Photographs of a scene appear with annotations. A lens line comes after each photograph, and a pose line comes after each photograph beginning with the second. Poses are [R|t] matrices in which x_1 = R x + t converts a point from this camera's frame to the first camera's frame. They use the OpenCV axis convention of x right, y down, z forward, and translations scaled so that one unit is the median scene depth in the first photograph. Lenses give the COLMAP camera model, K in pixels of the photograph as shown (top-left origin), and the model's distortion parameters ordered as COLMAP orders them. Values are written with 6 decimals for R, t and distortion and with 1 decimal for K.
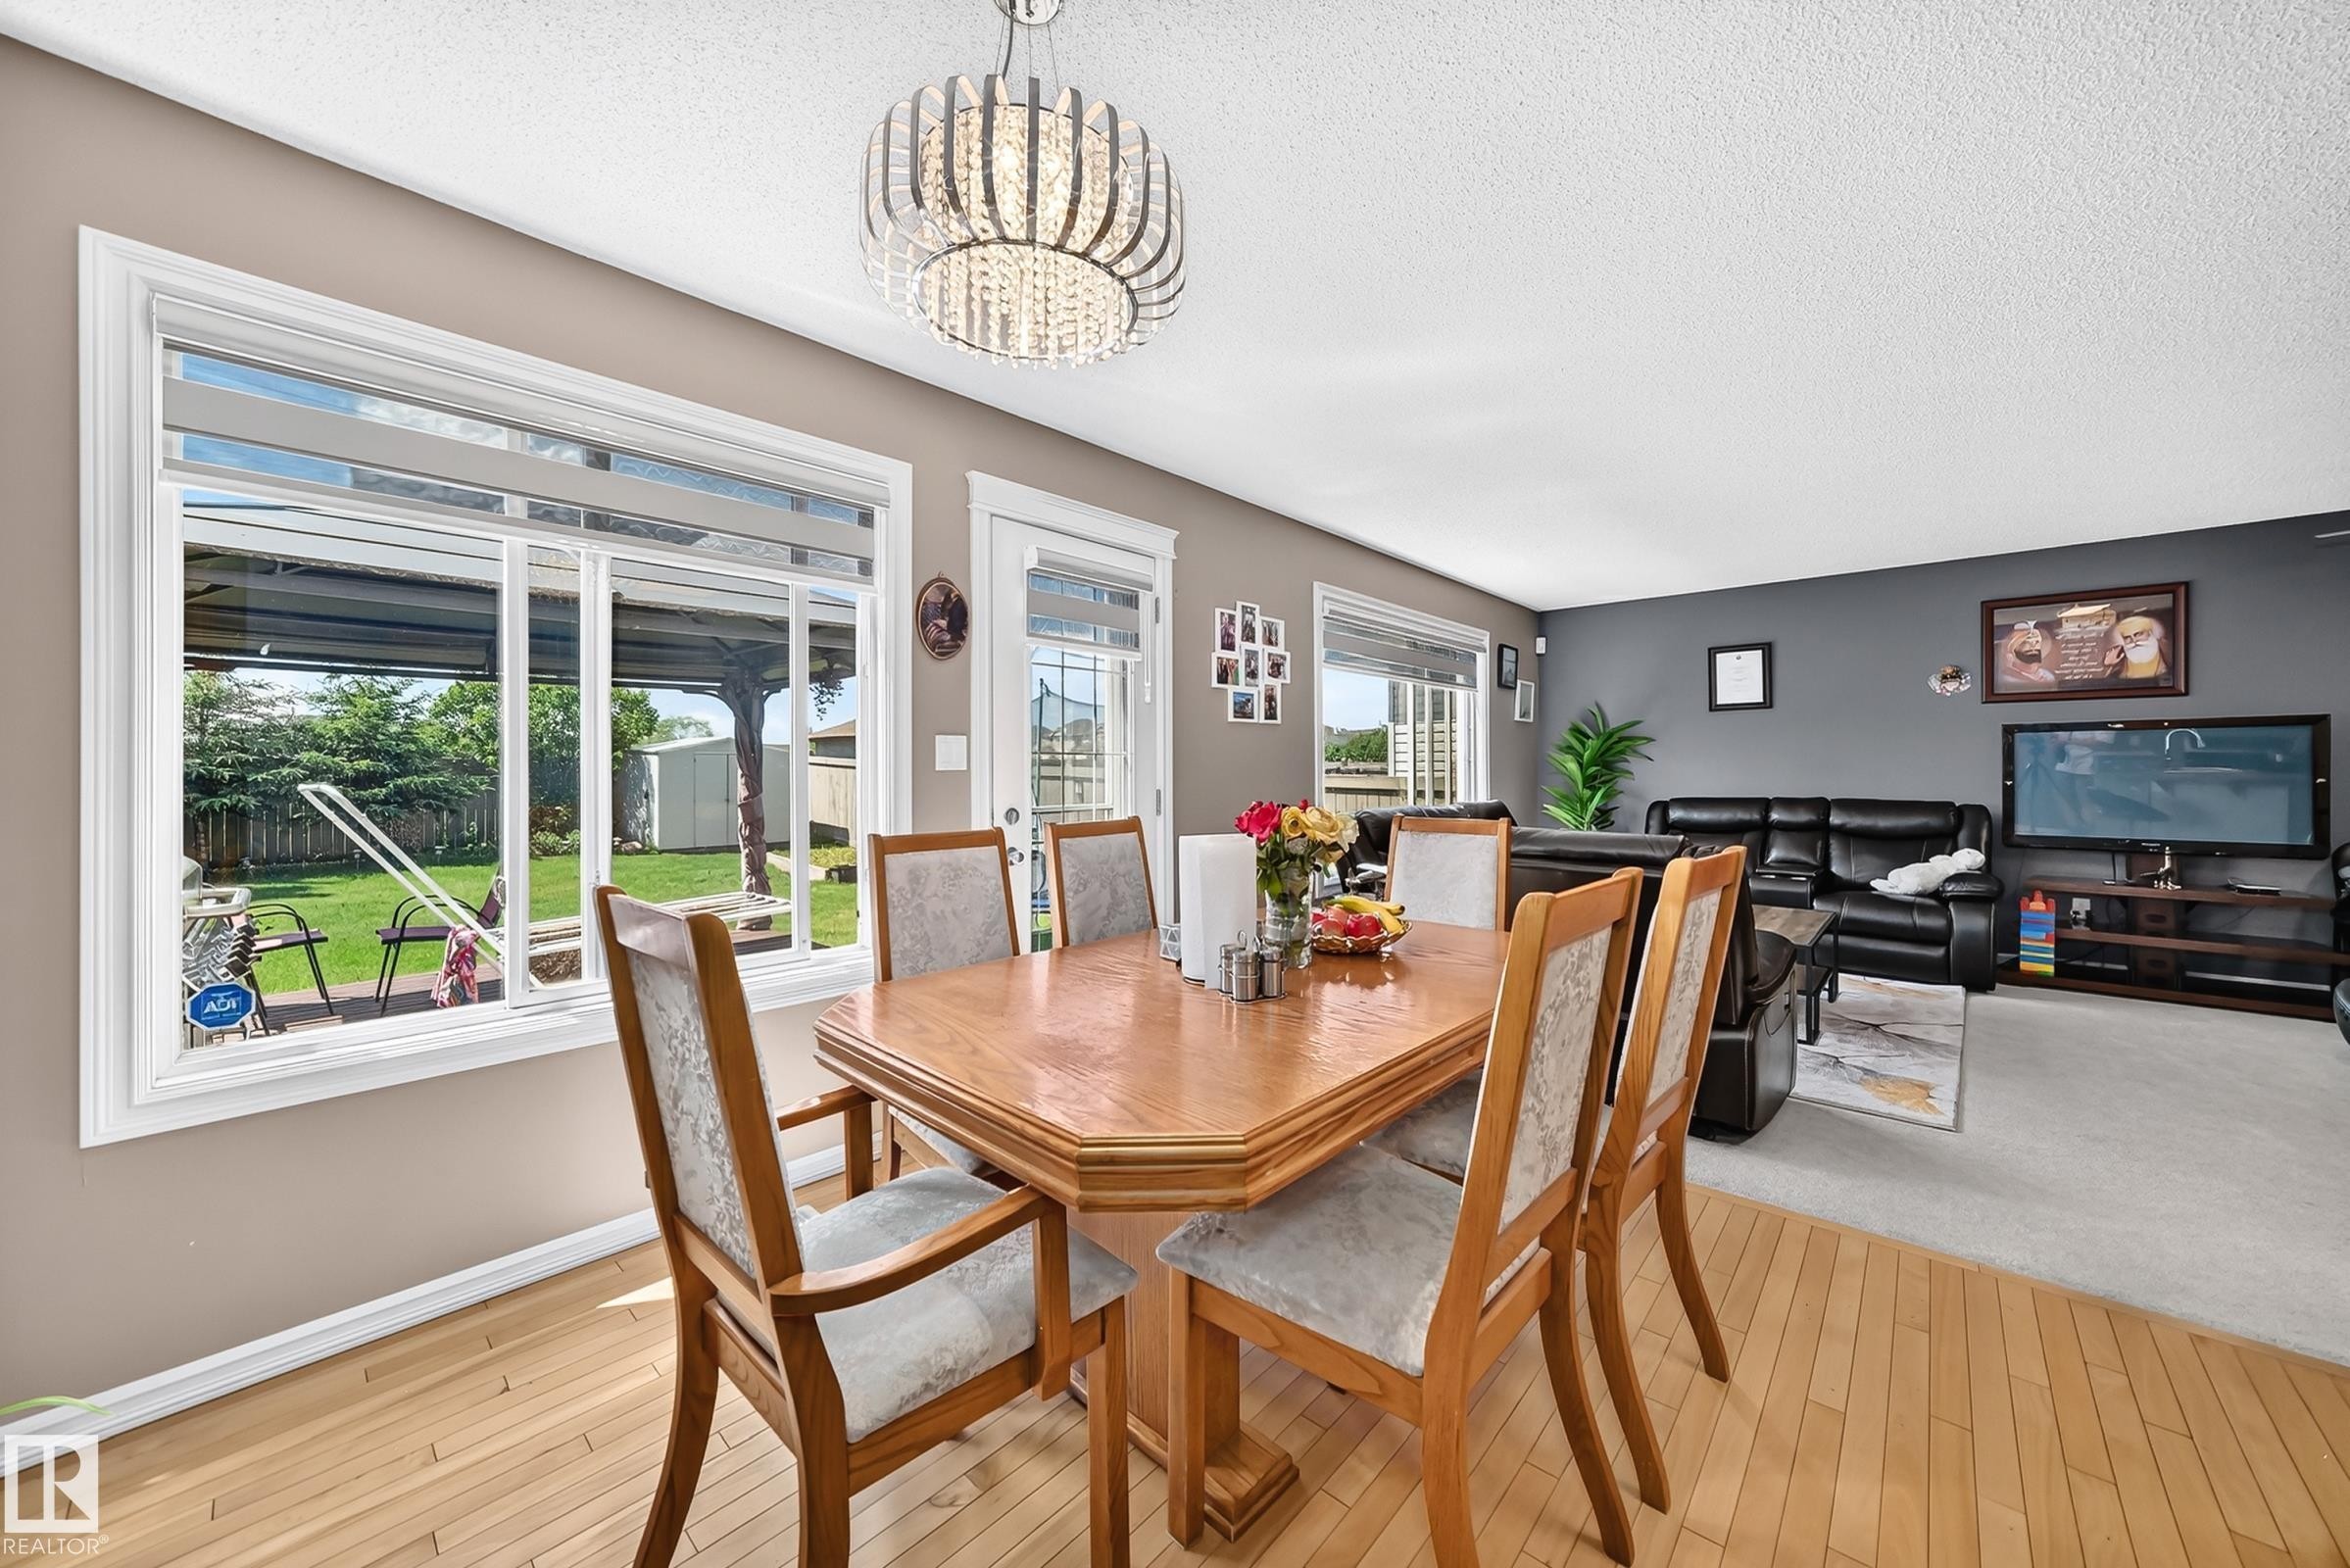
lens RADIAL K [[844.9, 0, 1177.1], [0, 844.9, 771.9], [0, 0, 1]] dist [-0.016902, 0.002485]
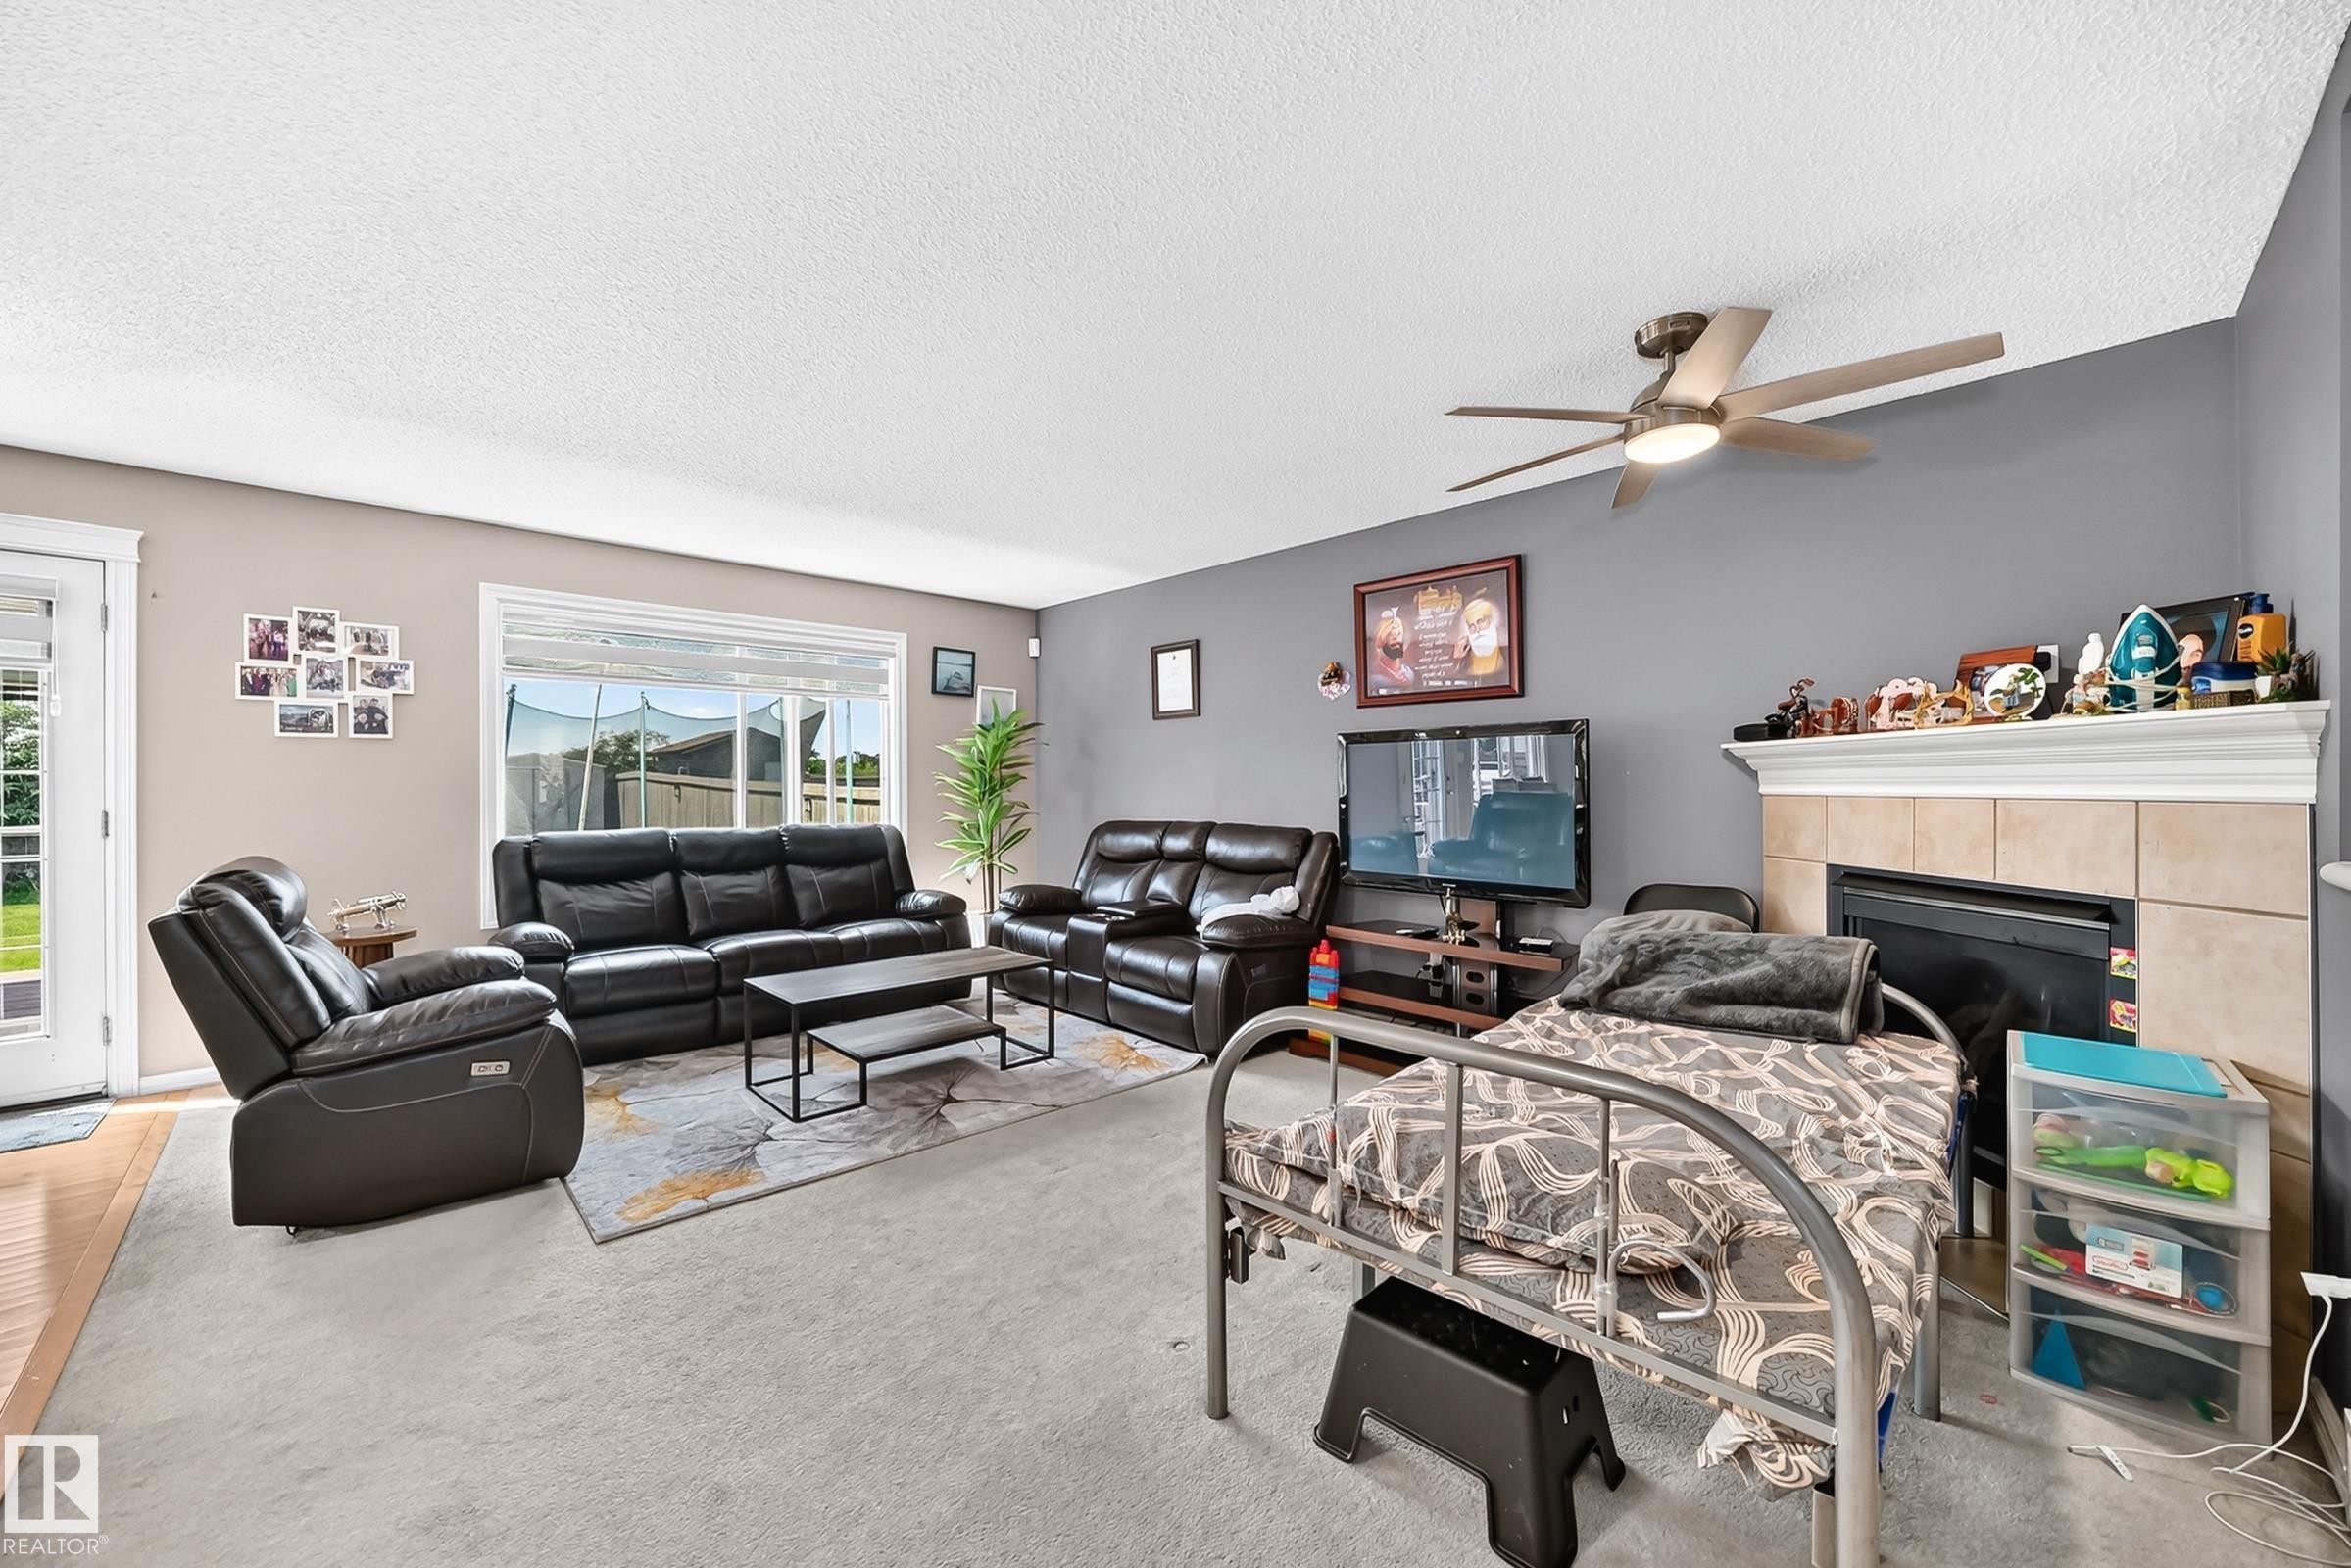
lens RADIAL K [[896.7, 0, 1126.6], [0, 896.7, 782.2], [0, 0, 1]] dist [-0.011756, 0.000111]
pose [[0.995789, 0.000413, -0.091676, 0.941194], [-0.000745, 0.999993, -0.003594, -0.007298], [0.091674, 0.003647, 0.995782, 0.114819]]
